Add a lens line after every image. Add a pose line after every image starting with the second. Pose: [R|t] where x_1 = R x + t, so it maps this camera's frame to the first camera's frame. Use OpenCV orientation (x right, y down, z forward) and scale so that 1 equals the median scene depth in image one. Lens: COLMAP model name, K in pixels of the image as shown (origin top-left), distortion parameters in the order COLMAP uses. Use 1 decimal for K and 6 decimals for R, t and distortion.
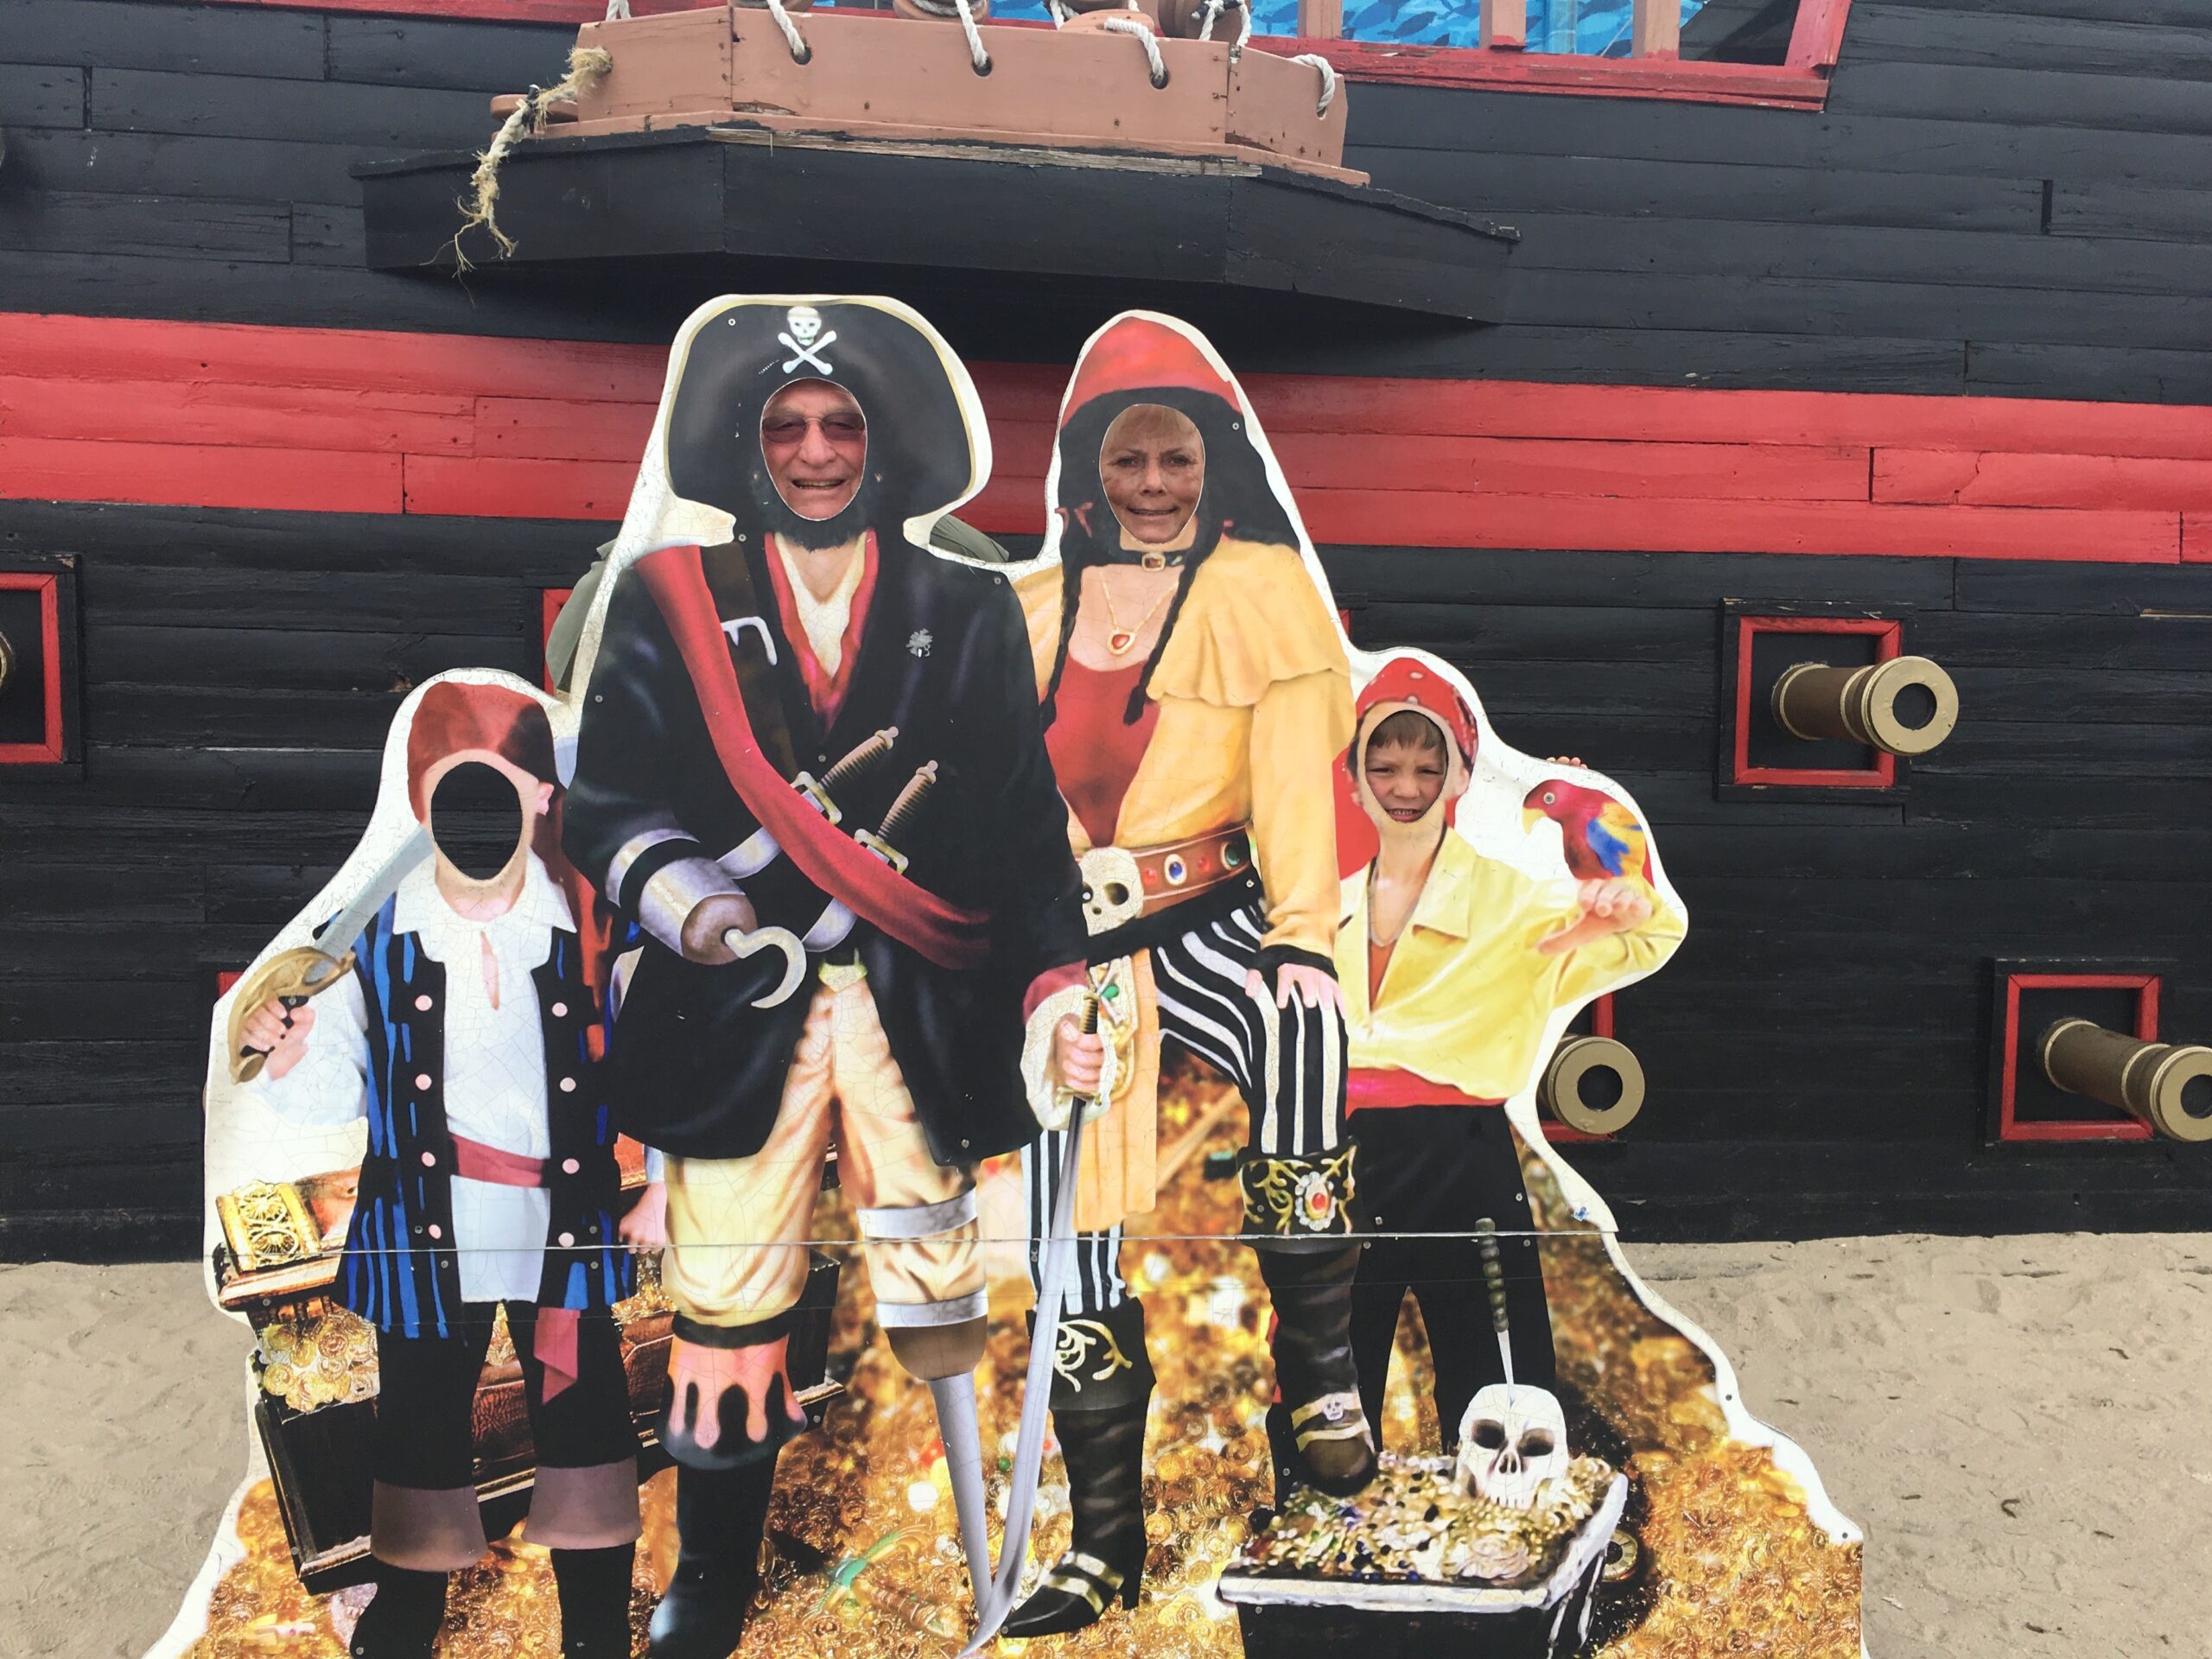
lens RADIAL K [[1939.6, 0, 1102.2], [0, 1939.6, 818.2], [0, 0, 1]] dist [0.067511, -0.107883]
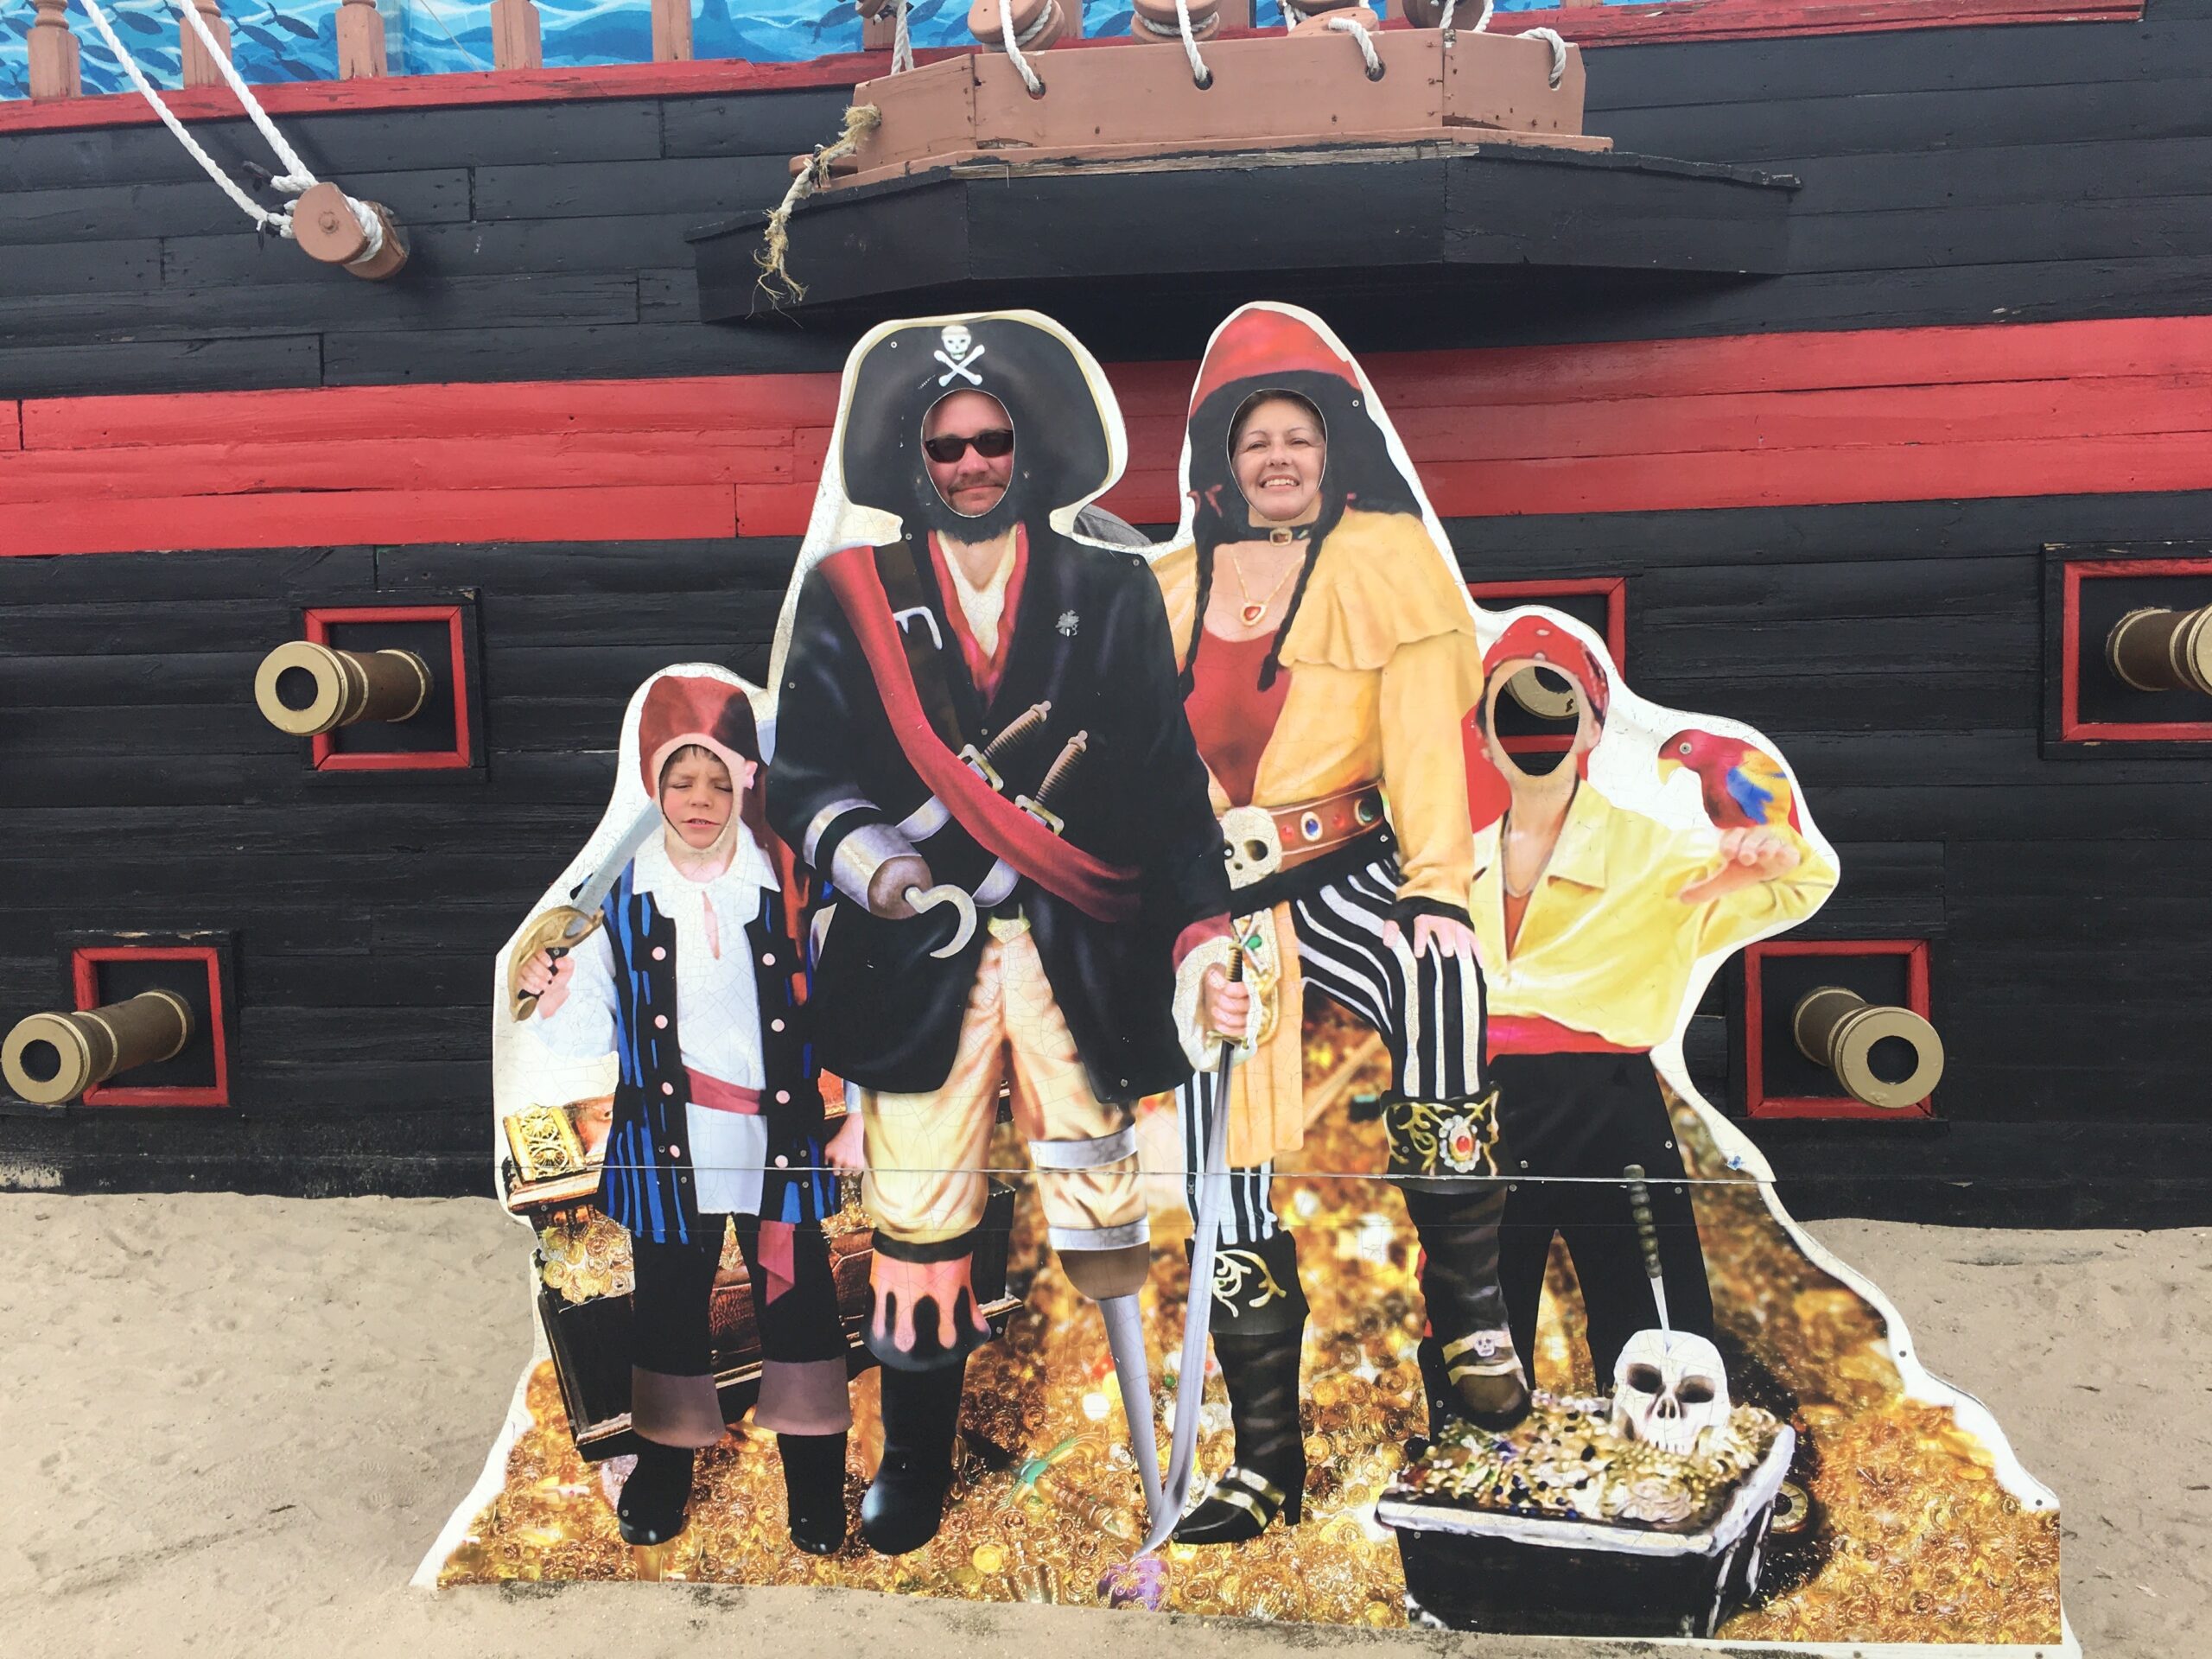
lens RADIAL K [[1939.6, 0, 1074.1], [0, 1939.6, 810.7], [0, 0, 1]] dist [0.067511, -0.107883]
pose [[0.968503, -0.022851, -0.247953, 0.173699], [0.021888, 0.999738, -0.006643, 0.021922], [0.248040, 0.001007, 0.968749, -0.057339]]
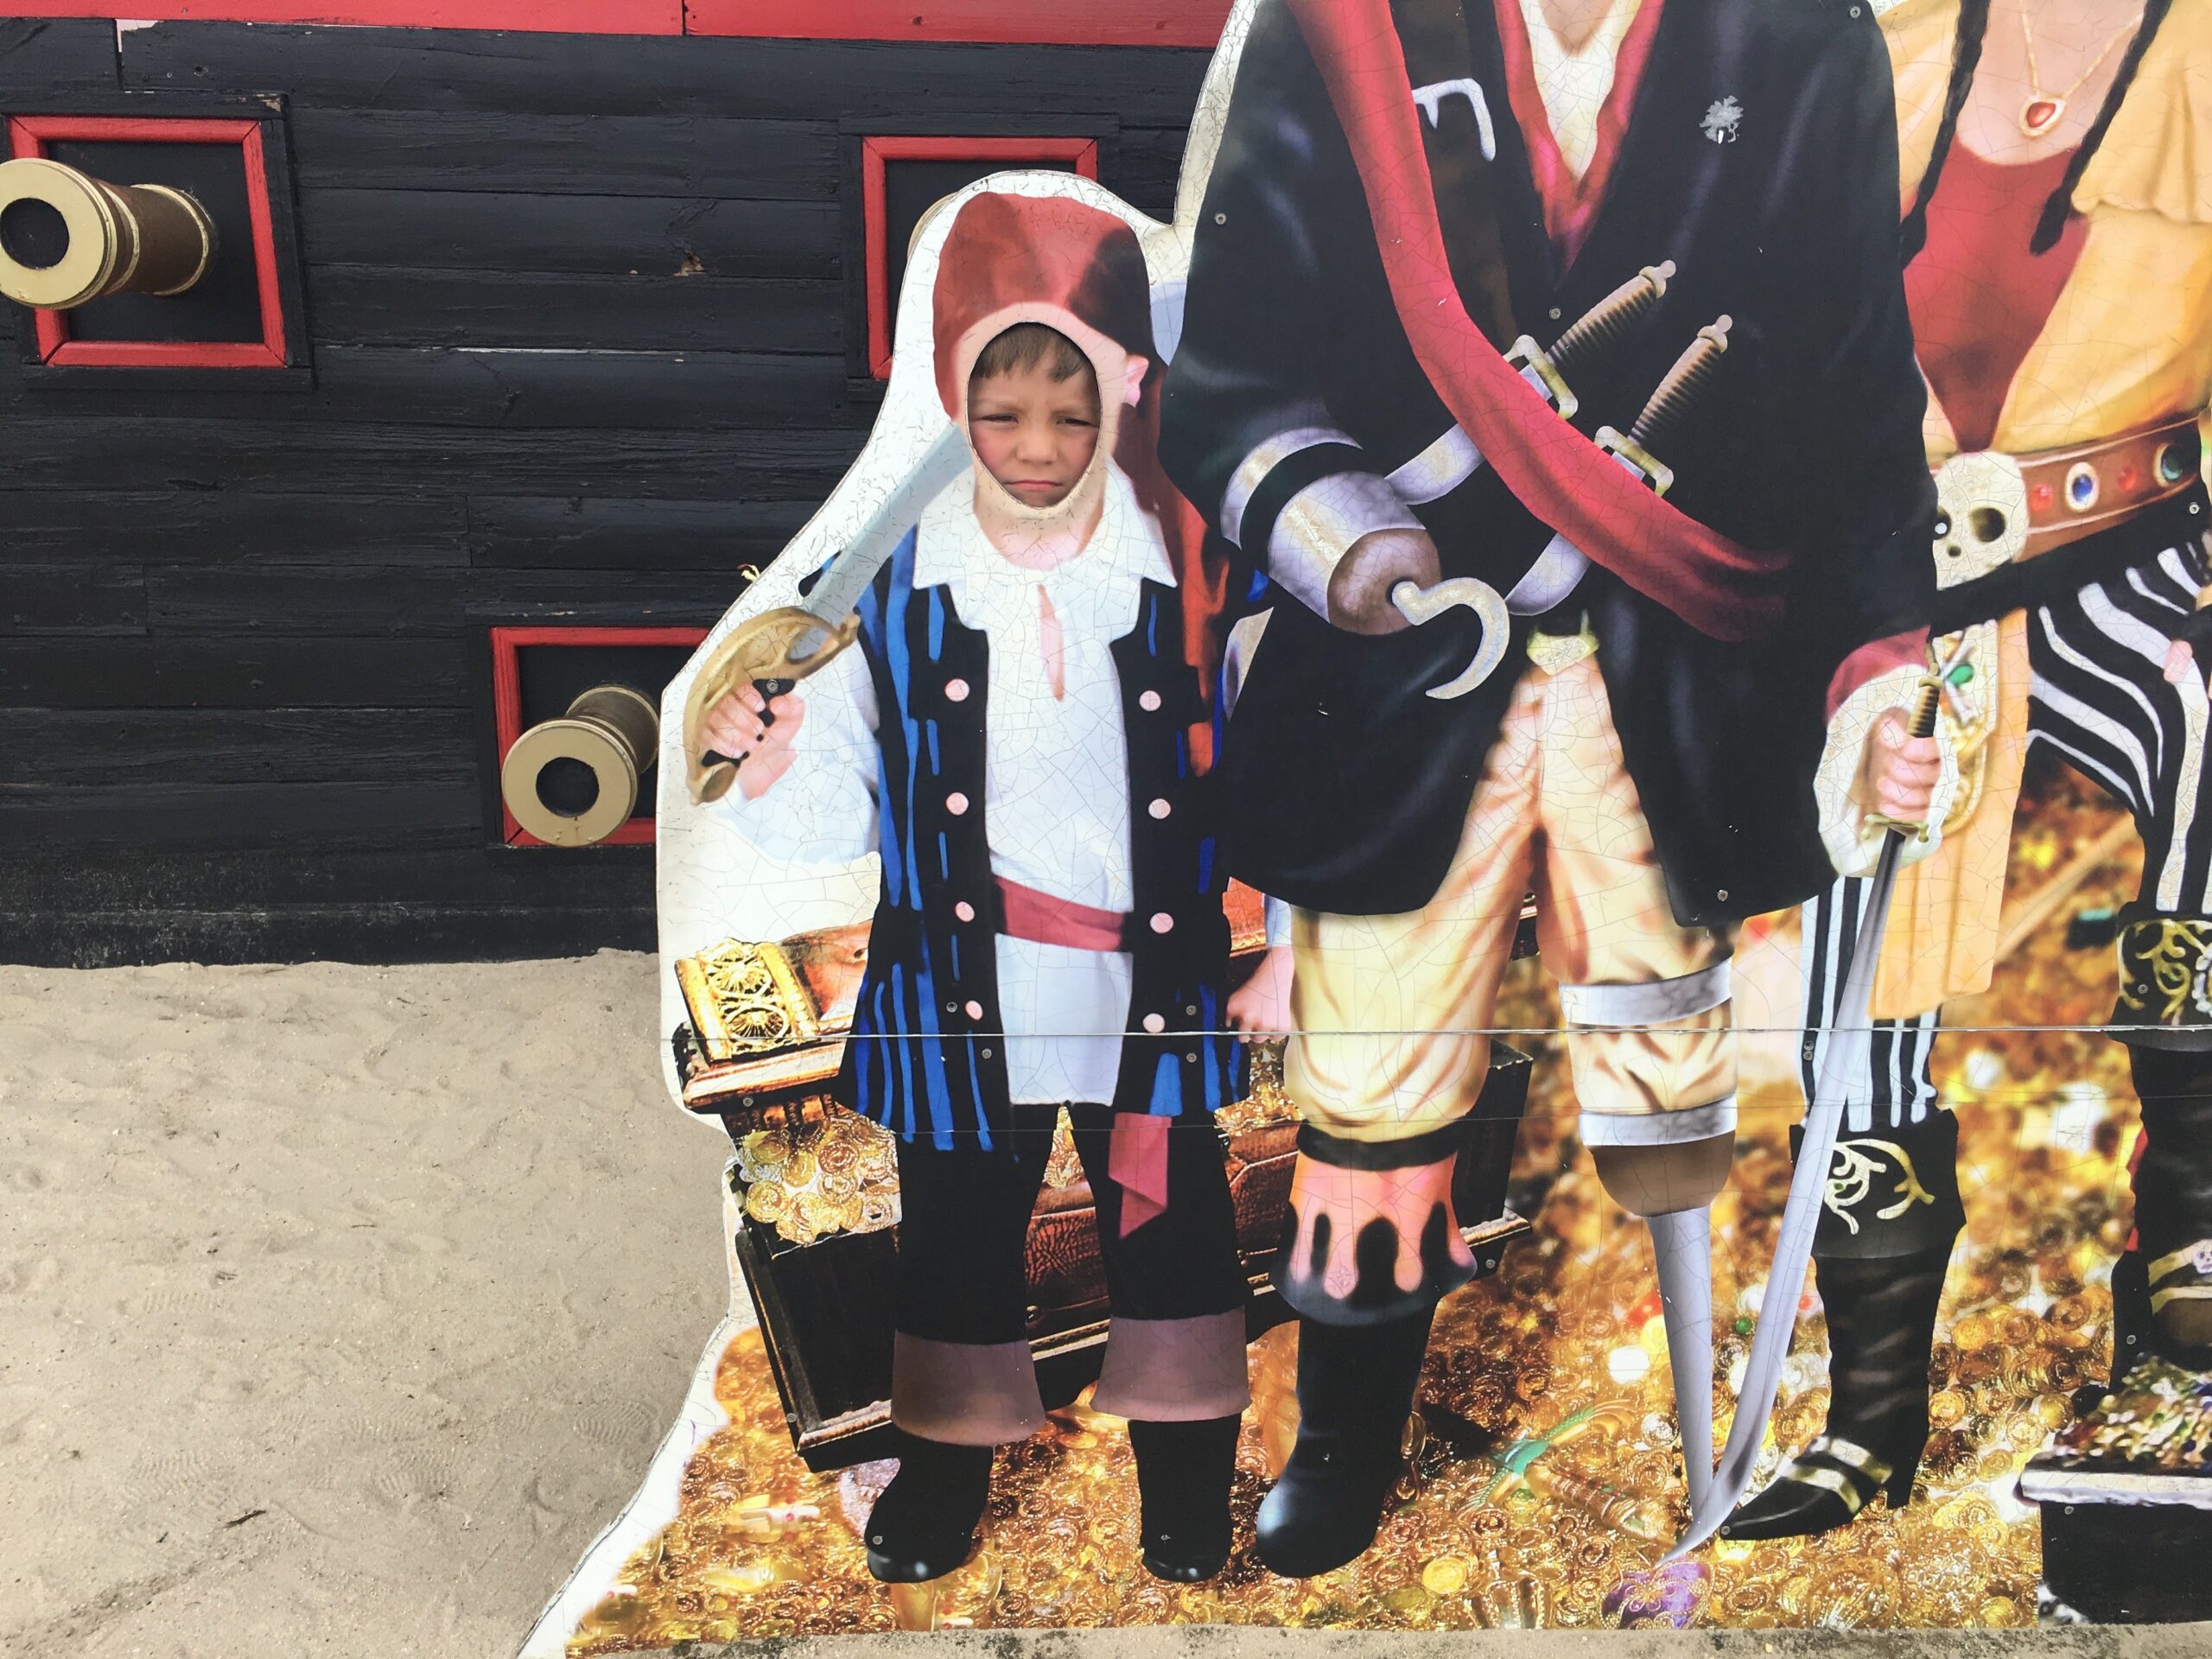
lens RADIAL K [[1939.6, 0, 1101.3], [0, 1939.6, 848.2], [0, 0, 1]] dist [0.067511, -0.107883]
pose [[0.998504, 0.007354, -0.054189, -0.250513], [0.003415, 0.980597, 0.196004, 0.015320], [0.054579, -0.195895, 0.979105, 0.314854]]
